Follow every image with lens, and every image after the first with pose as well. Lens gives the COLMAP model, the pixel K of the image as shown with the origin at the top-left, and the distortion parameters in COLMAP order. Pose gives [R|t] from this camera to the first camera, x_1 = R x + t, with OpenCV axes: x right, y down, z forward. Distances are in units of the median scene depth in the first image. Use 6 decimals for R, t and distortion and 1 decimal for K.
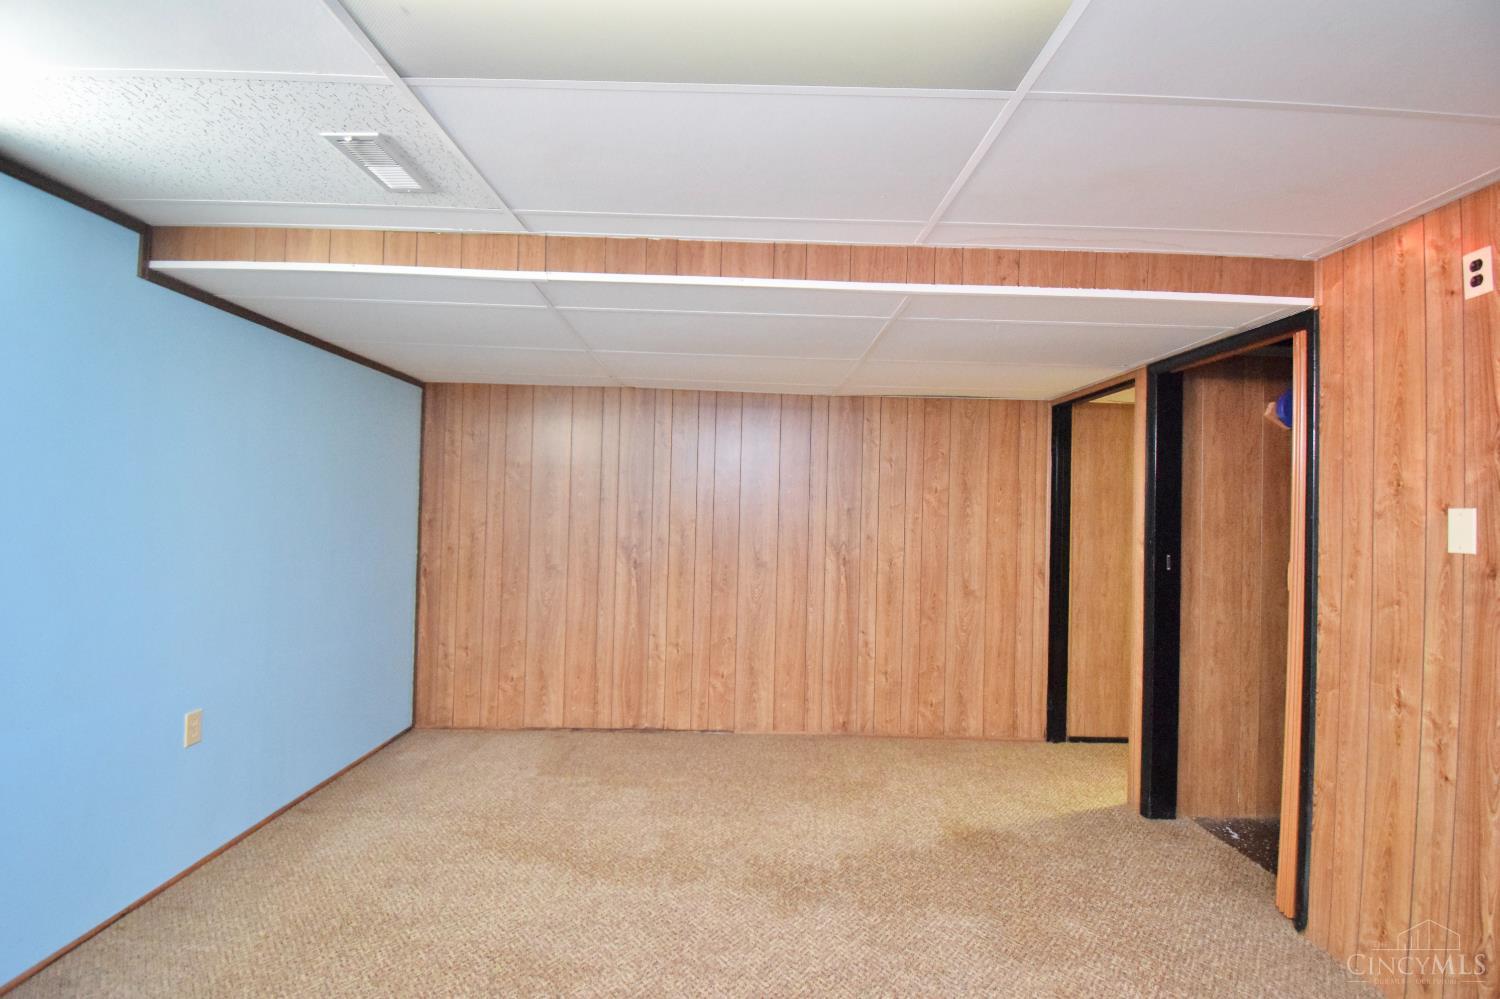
lens RADIAL K [[668.1, 0, 748.0], [0, 668.1, 499.5], [0, 0, 1]] dist [-0.011372, -0.007765]
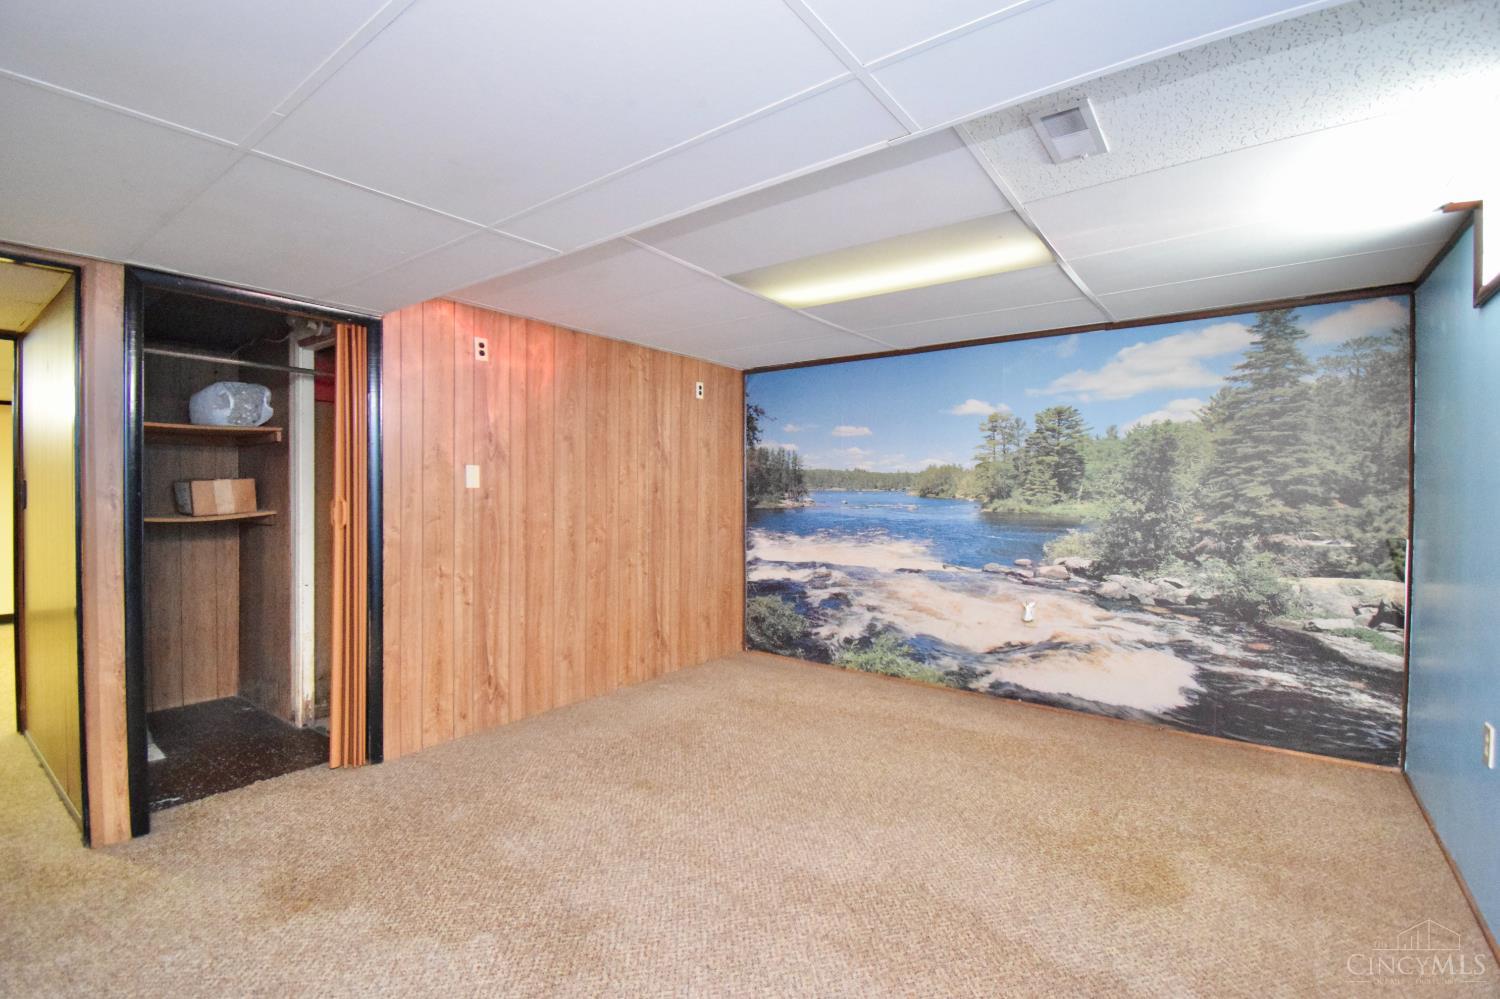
lens RADIAL K [[668.1, 0, 748.2], [0, 668.1, 498.0], [0, 0, 1]] dist [-0.011372, -0.007765]
pose [[-0.798168, -0.035130, 0.601410, -0.721265], [-0.036010, 0.999295, 0.010581, 0.055977], [-0.601358, -0.013211, -0.798871, 1.918442]]
